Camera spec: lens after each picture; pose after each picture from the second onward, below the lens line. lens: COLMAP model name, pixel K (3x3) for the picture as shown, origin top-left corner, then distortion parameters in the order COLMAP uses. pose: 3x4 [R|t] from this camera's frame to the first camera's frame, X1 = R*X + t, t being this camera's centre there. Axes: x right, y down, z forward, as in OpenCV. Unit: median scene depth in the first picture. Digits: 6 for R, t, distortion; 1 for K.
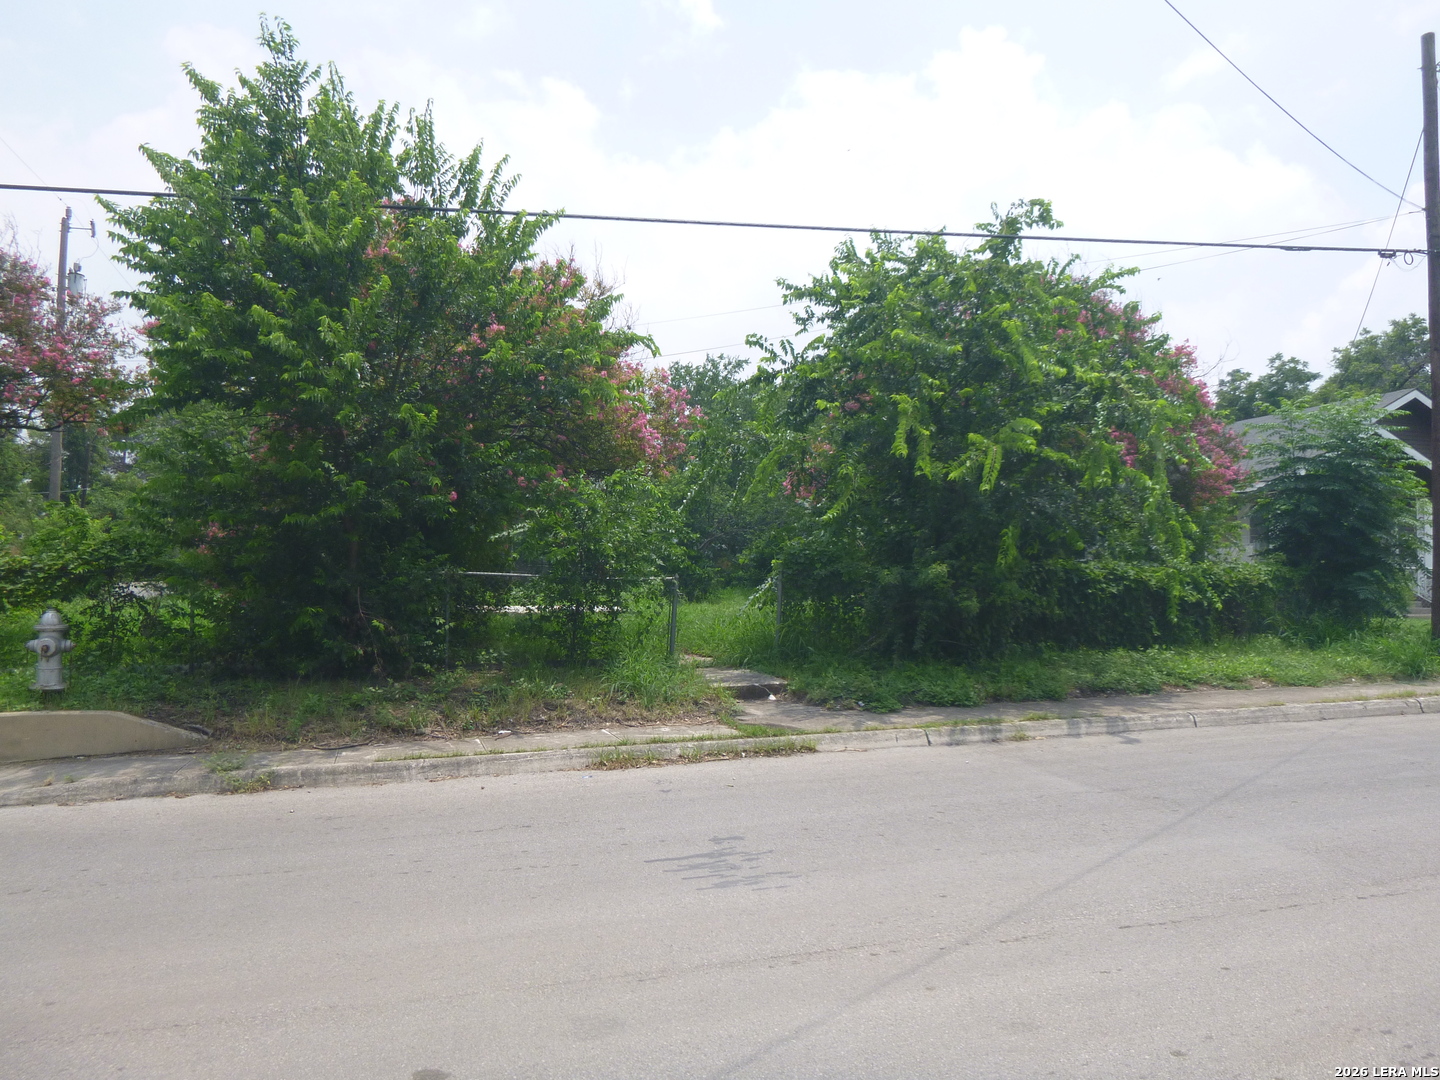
lens RADIAL K [[1065.8, 0, 717.6], [0, 1065.8, 543.5], [0, 0, 1]] dist [-0.035570, -0.001146]
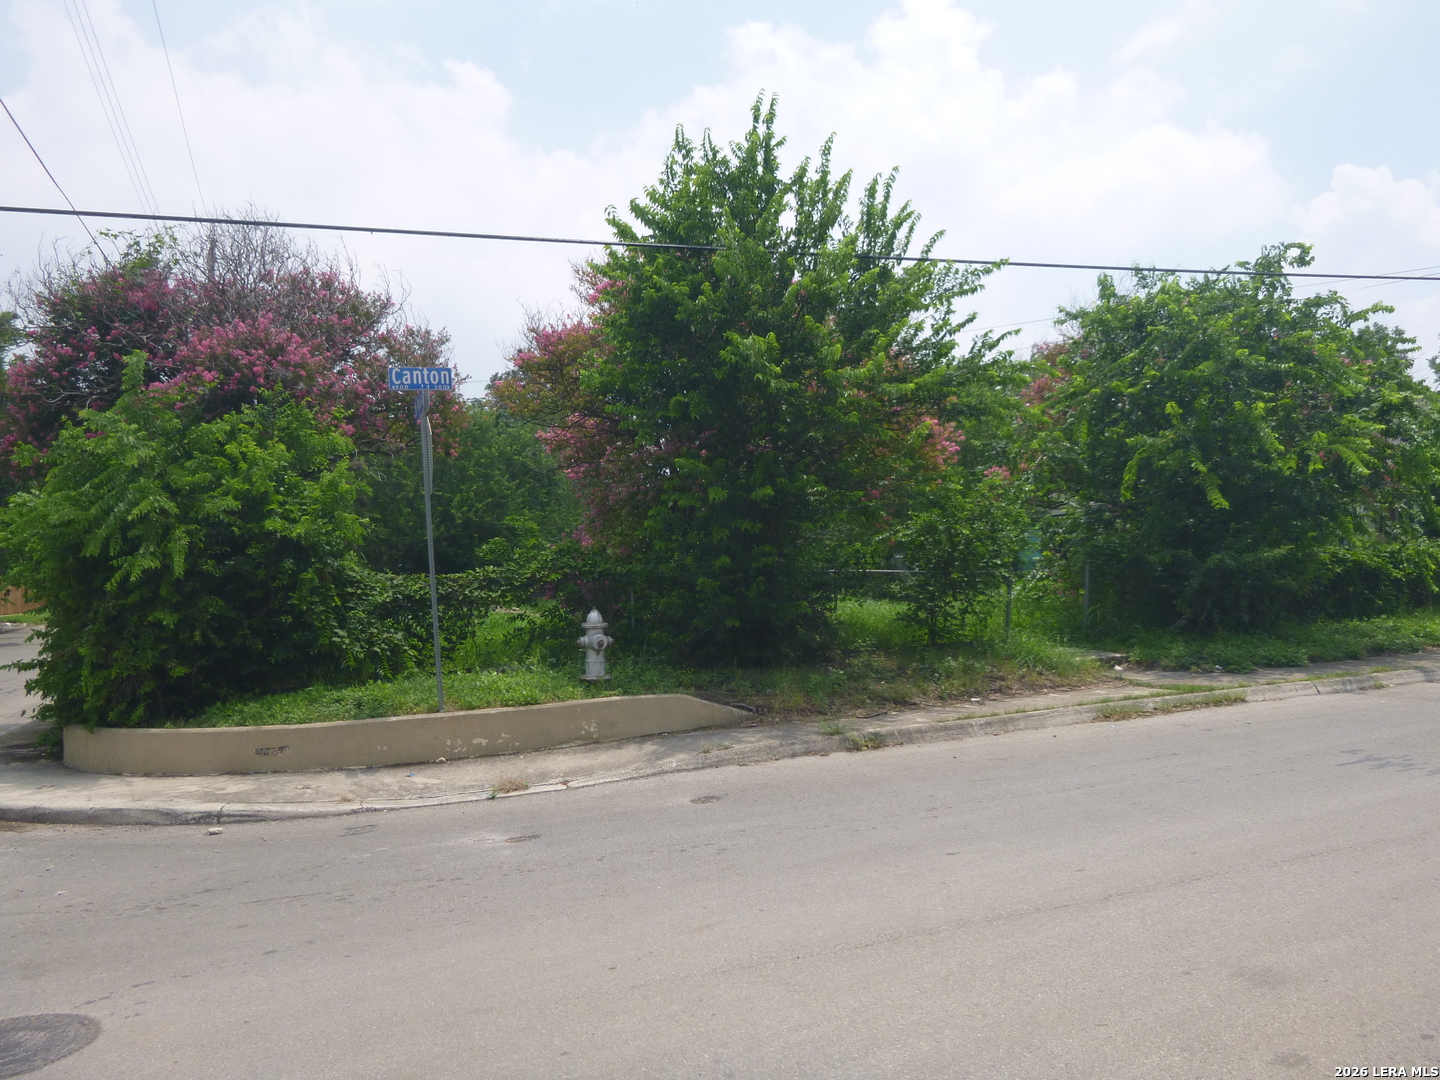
lens RADIAL K [[1056.7, 0, 720.0], [0, 1056.7, 540.0], [0, 0, 1]] dist [-0.031883, 0.001354]
pose [[0.996585, -0.030224, 0.076848, -0.575505], [0.031582, 0.999365, -0.016521, 0.010511], [-0.076300, 0.018892, 0.996906, -0.150789]]
